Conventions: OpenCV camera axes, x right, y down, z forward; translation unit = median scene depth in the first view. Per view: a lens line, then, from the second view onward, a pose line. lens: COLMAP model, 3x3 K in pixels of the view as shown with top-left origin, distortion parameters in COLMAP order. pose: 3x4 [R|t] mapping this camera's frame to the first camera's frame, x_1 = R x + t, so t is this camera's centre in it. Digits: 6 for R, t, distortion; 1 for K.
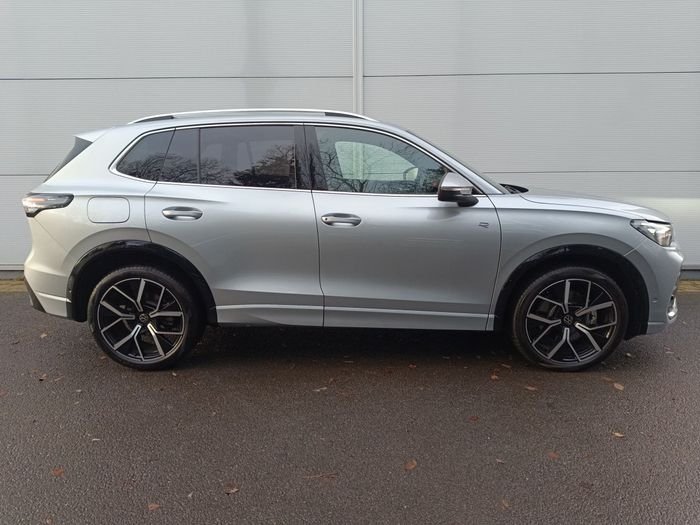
lens RADIAL K [[516.8, 0, 350.0], [0, 516.8, 262.5], [0, 0, 1]] dist [0.001212, -0.000025]
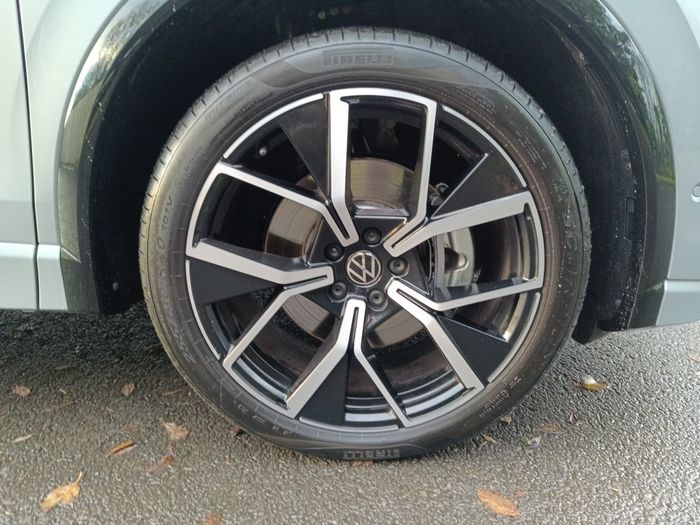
lens RADIAL K [[516.8, 0, 350.0], [0, 516.8, 262.5], [0, 0, 1]] dist [0.001212, -0.000025]
pose [[0.999171, 0.009076, 0.039684, 0.408906], [-0.011204, 0.998492, 0.053734, 0.094249], [-0.039137, -0.054134, 0.997766, 0.747694]]
